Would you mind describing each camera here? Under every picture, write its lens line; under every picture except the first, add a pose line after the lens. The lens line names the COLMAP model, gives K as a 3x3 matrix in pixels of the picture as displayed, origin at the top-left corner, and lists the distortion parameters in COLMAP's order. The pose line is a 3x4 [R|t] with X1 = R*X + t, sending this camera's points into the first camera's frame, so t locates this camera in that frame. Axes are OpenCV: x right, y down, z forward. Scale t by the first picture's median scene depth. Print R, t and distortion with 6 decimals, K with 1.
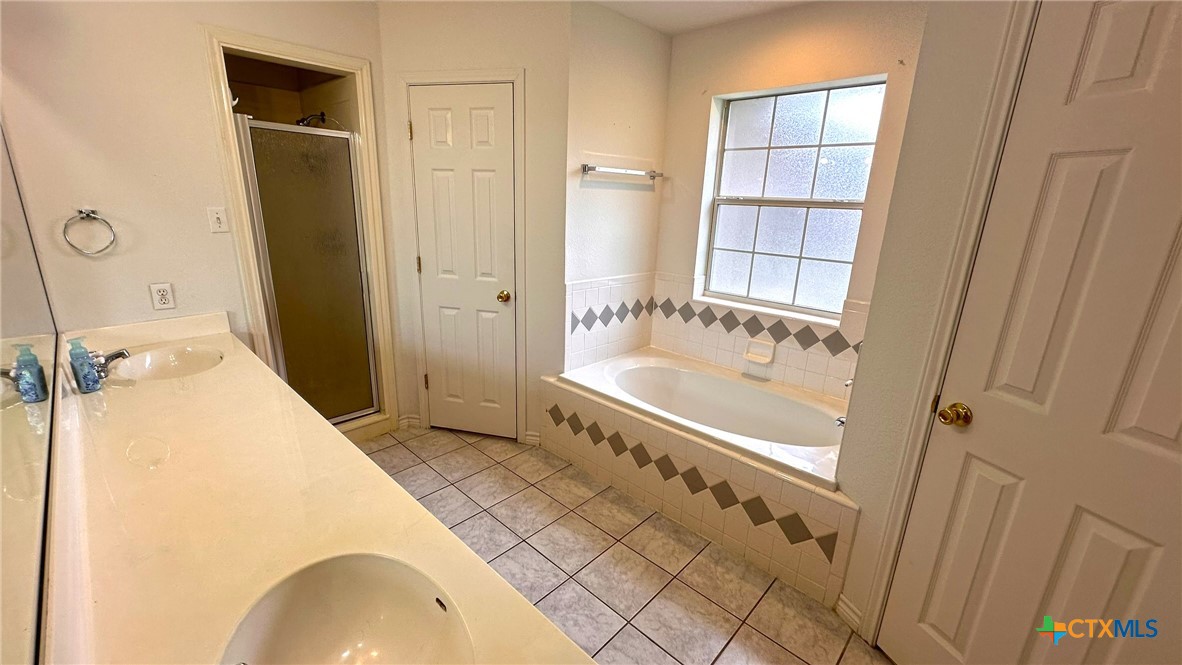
lens RADIAL K [[469.5, 0, 590.5], [0, 469.5, 331.9], [0, 0, 1]] dist [-0.002242, 0.000386]
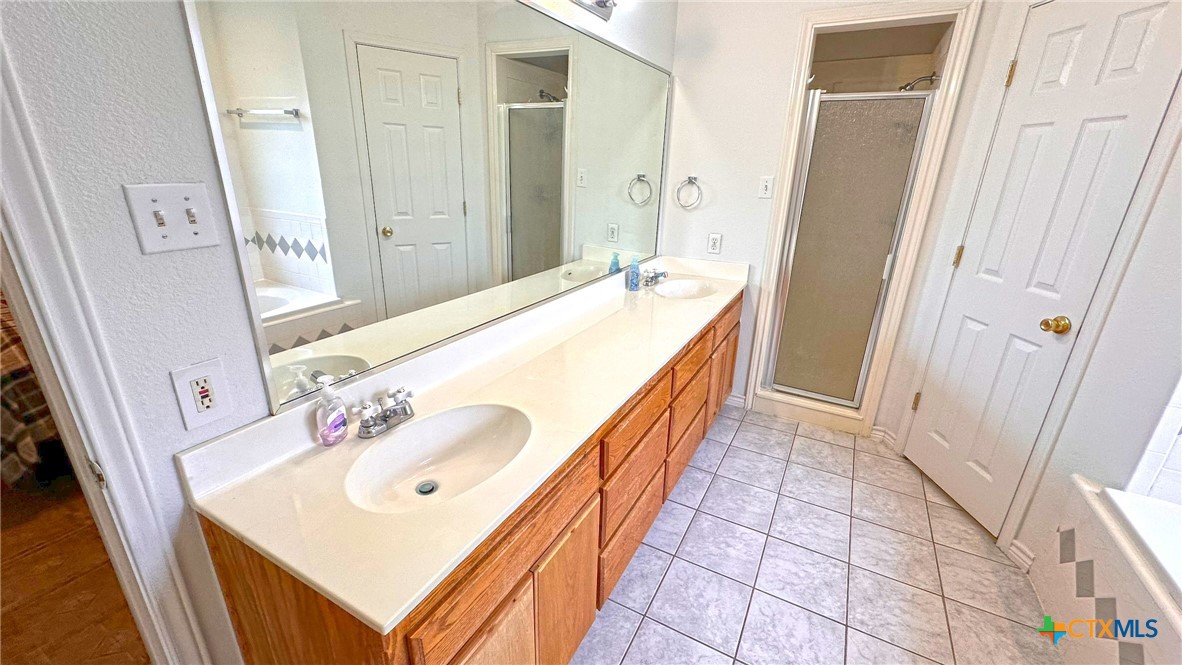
lens RADIAL K [[470.9, 0, 590.1], [0, 470.9, 331.9], [0, 0, 1]] dist [-0.002174, 0.000632]
pose [[0.255954, 0.300065, -0.918939, 0.233338], [-0.275681, 0.933787, 0.228127, -0.038340], [0.926546, 0.194944, 0.321729, 0.225857]]
